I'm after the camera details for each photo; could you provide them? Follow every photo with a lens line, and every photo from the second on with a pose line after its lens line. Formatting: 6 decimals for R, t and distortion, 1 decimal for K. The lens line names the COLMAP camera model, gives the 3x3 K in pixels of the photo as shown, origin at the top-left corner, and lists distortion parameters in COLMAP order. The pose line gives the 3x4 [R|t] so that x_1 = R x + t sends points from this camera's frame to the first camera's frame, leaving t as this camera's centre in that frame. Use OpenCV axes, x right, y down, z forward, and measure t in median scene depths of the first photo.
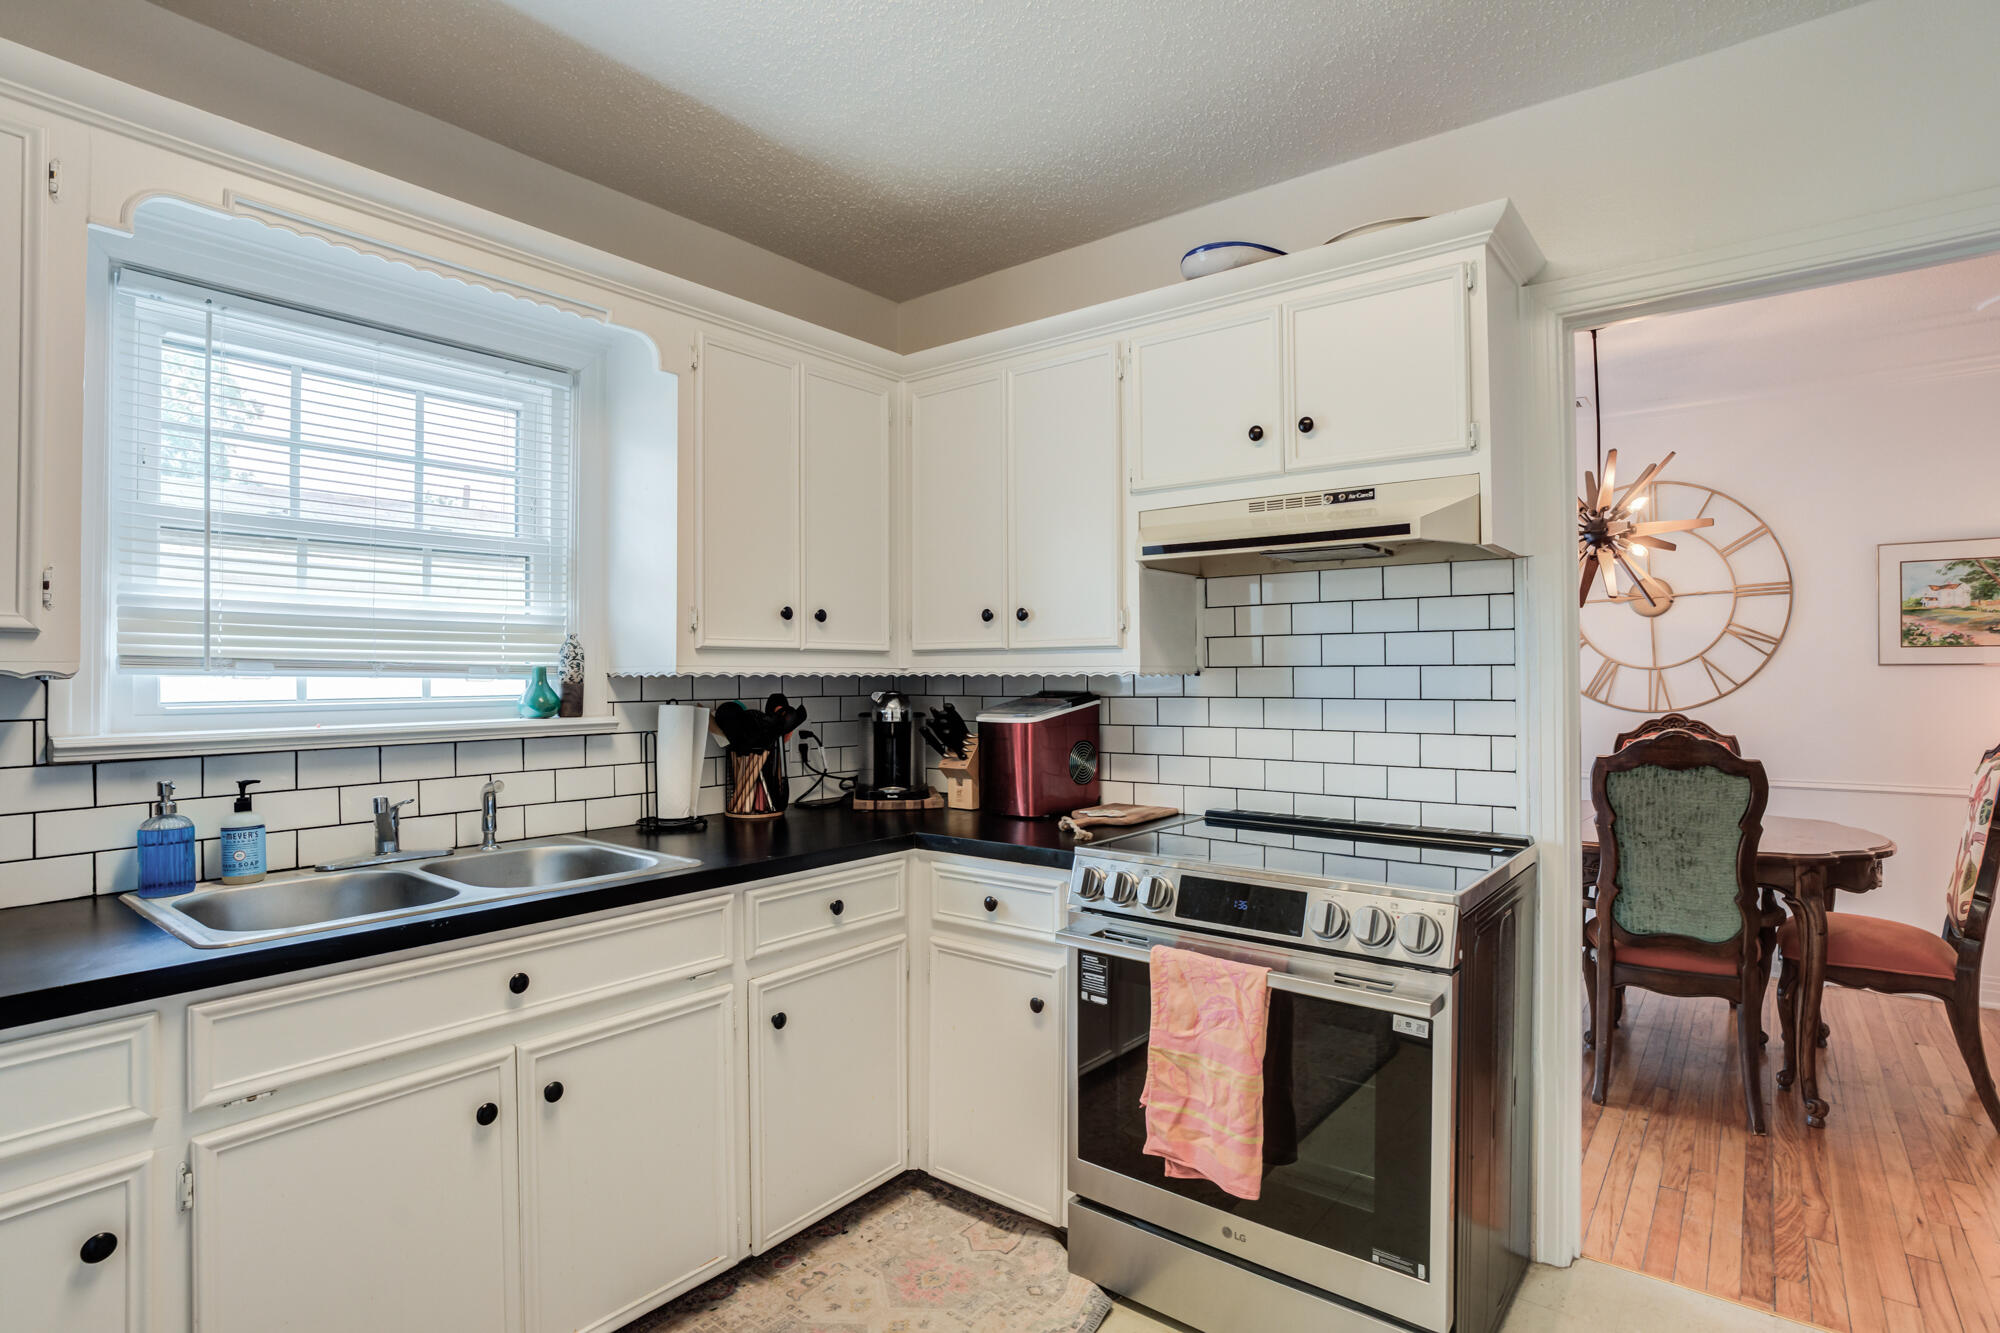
lens RADIAL K [[987.6, 0, 1004.7], [0, 987.6, 661.6], [0, 0, 1]] dist [-0.058122, 0.023212]
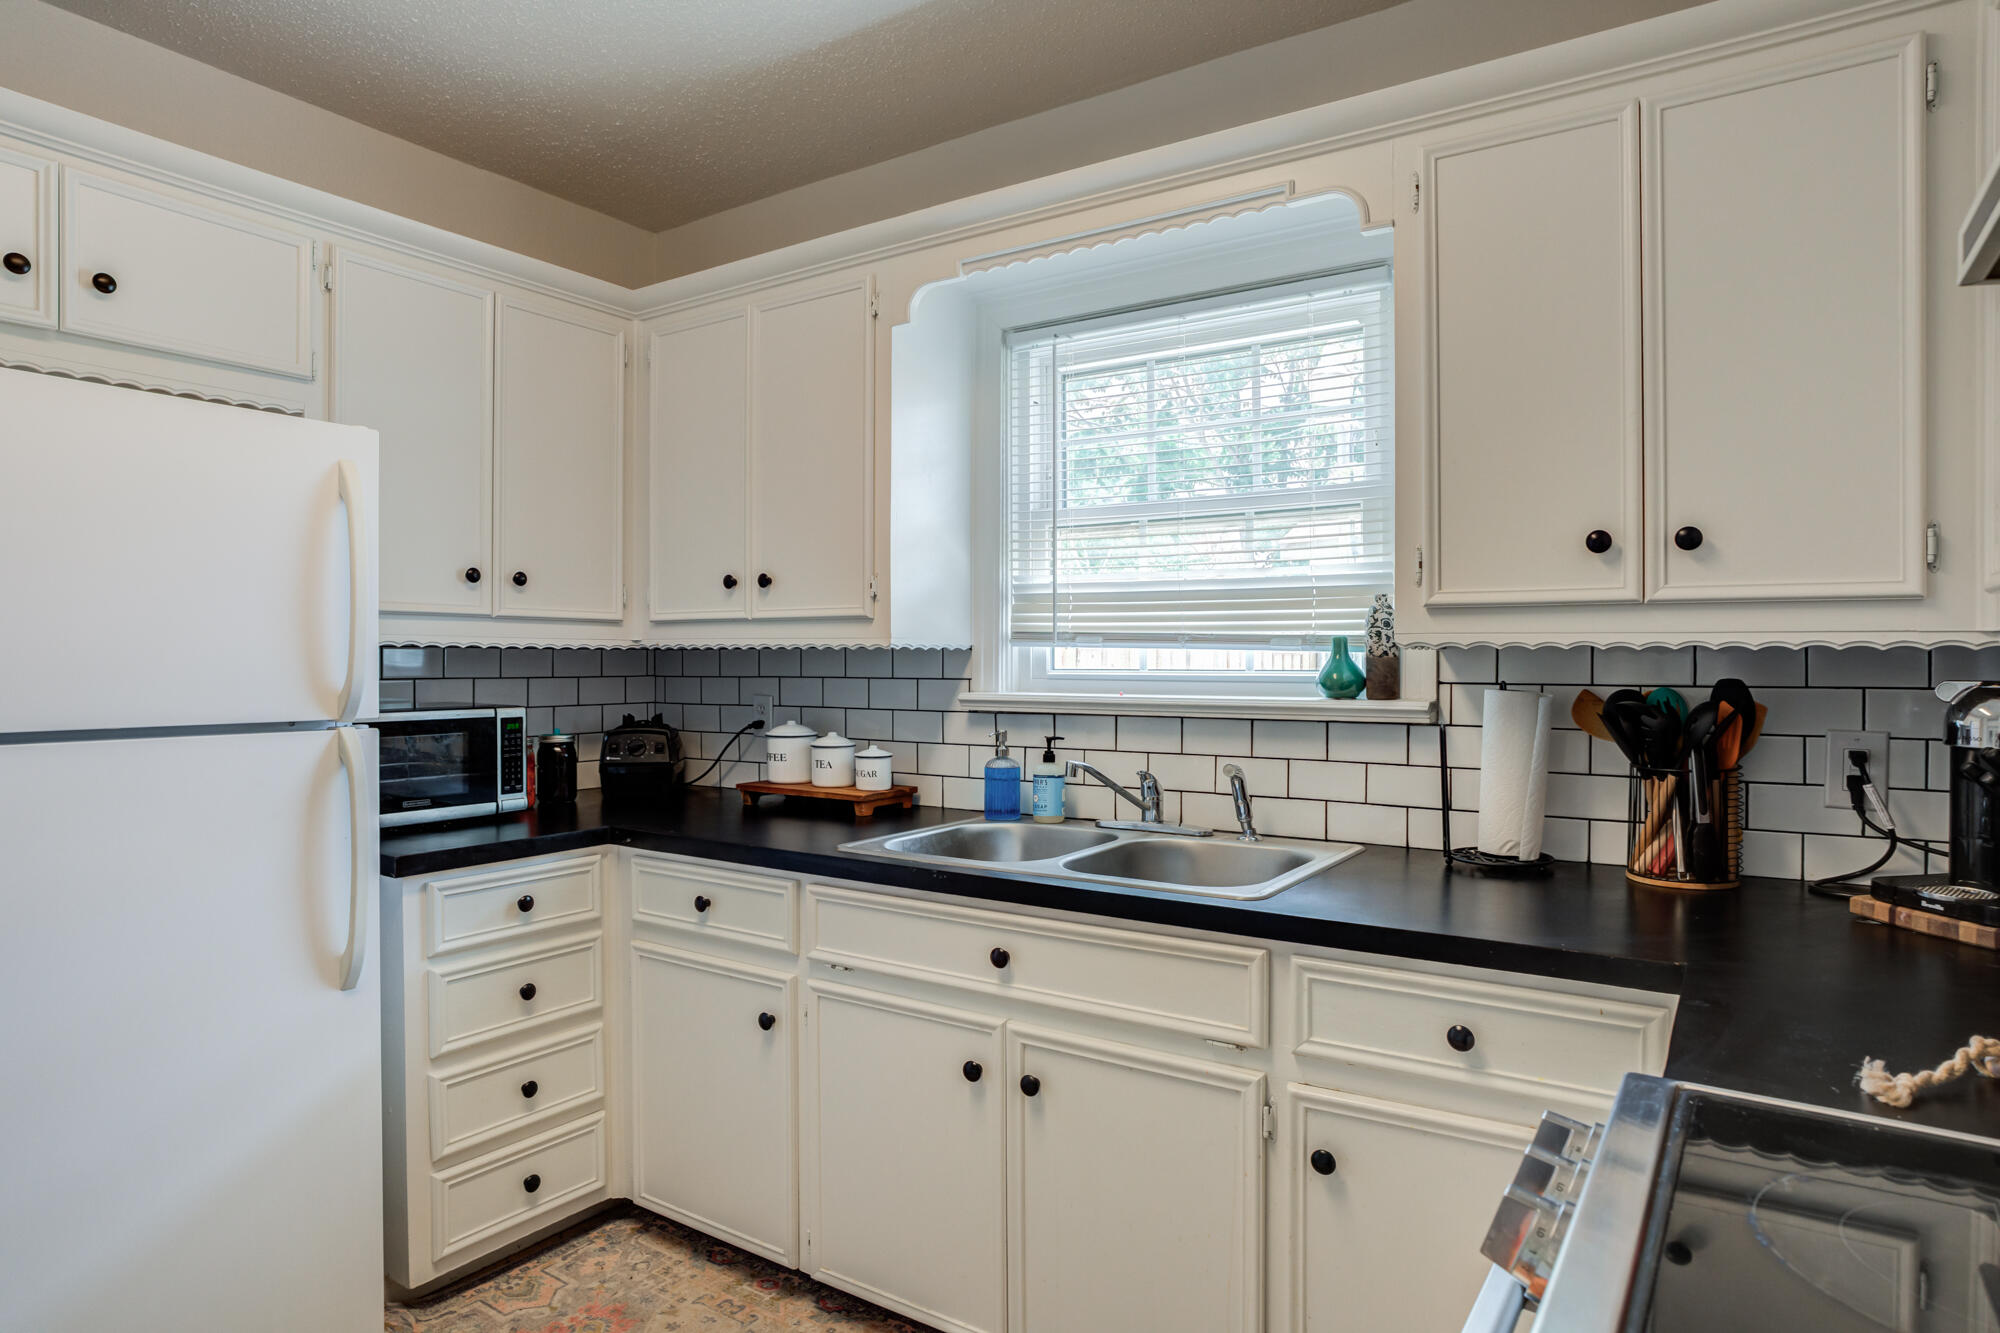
lens RADIAL K [[1116.9, 0, 1005.4], [0, 1116.9, 661.4], [0, 0, 1]] dist [-0.055238, 0.033152]
pose [[0.094342, 0.013127, -0.995453, 0.369466], [0.014587, 0.999787, 0.014567, 0.007078], [0.995433, -0.015895, 0.094131, 0.531447]]
